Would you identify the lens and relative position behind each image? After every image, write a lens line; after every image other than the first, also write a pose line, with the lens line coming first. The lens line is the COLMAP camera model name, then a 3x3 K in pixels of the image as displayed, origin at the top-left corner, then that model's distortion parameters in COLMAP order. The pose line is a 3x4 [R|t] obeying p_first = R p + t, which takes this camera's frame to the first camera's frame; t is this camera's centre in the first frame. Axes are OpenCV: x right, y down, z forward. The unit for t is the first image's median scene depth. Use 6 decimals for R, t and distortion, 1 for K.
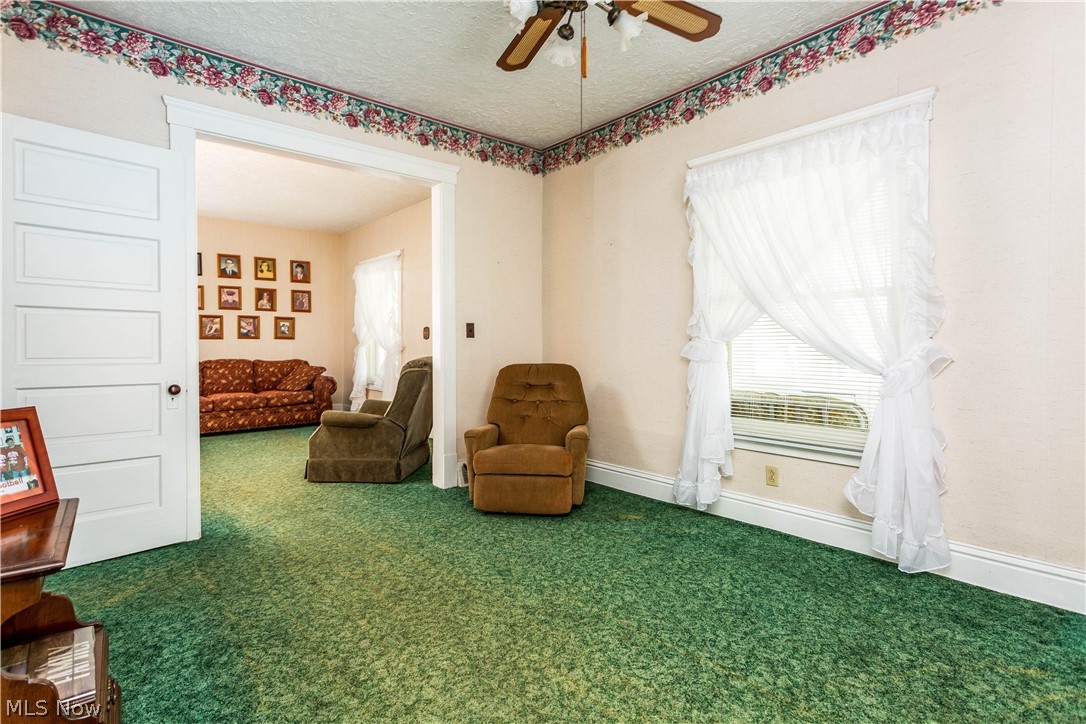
lens RADIAL K [[527.1, 0, 536.8], [0, 527.1, 359.8], [0, 0, 1]] dist [0.008485, -0.000750]
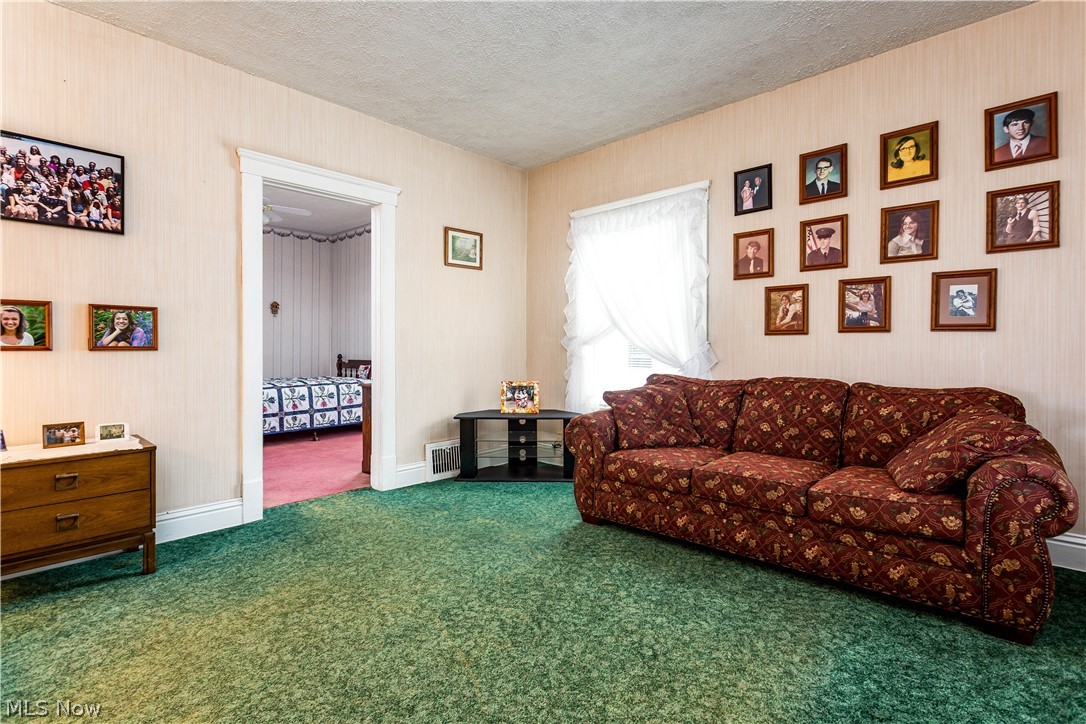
lens RADIAL K [[527.1, 0, 542.1], [0, 527.1, 353.7], [0, 0, 1]] dist [0.008485, -0.000750]
pose [[0.154550, 0.011797, -0.987915, -0.176415], [-0.027452, 0.999594, 0.007641, -0.020051], [0.987603, 0.025940, 0.154811, 0.739153]]
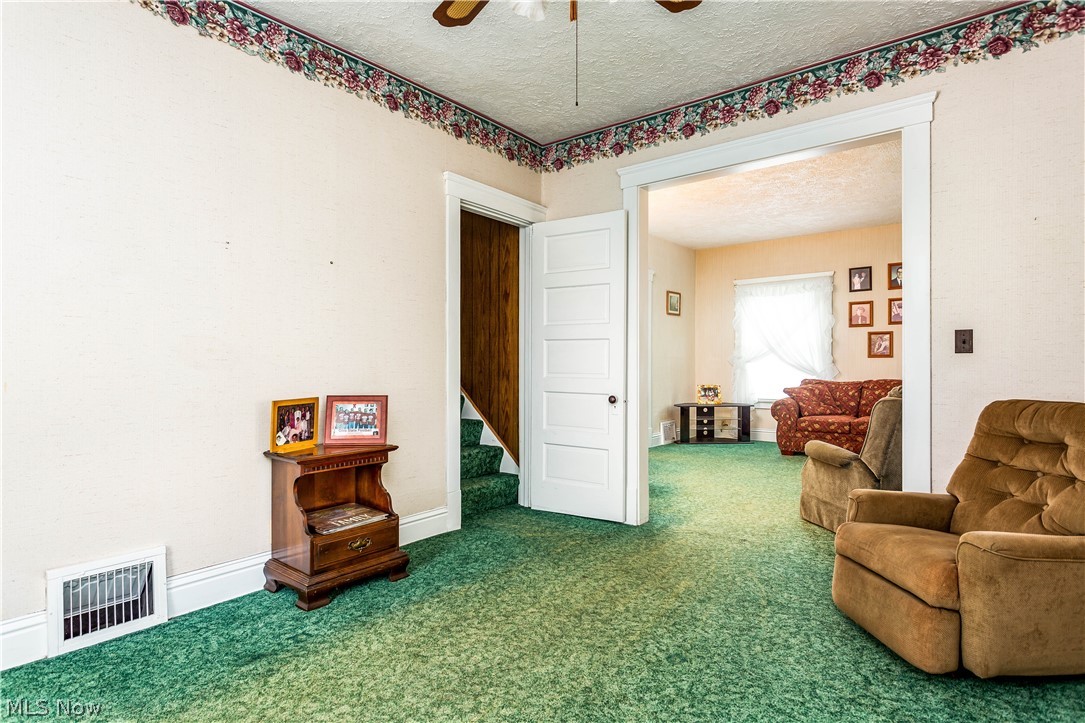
lens RADIAL K [[571.2, 0, 538.5], [0, 571.2, 374.3], [0, 0, 1]] dist [-0.013810, 0.002266]
pose [[0.210664, 0.018745, -0.977379, 0.246117], [-0.027745, 0.999528, 0.013190, -0.006658], [0.977165, 0.024339, 0.211085, 0.215556]]
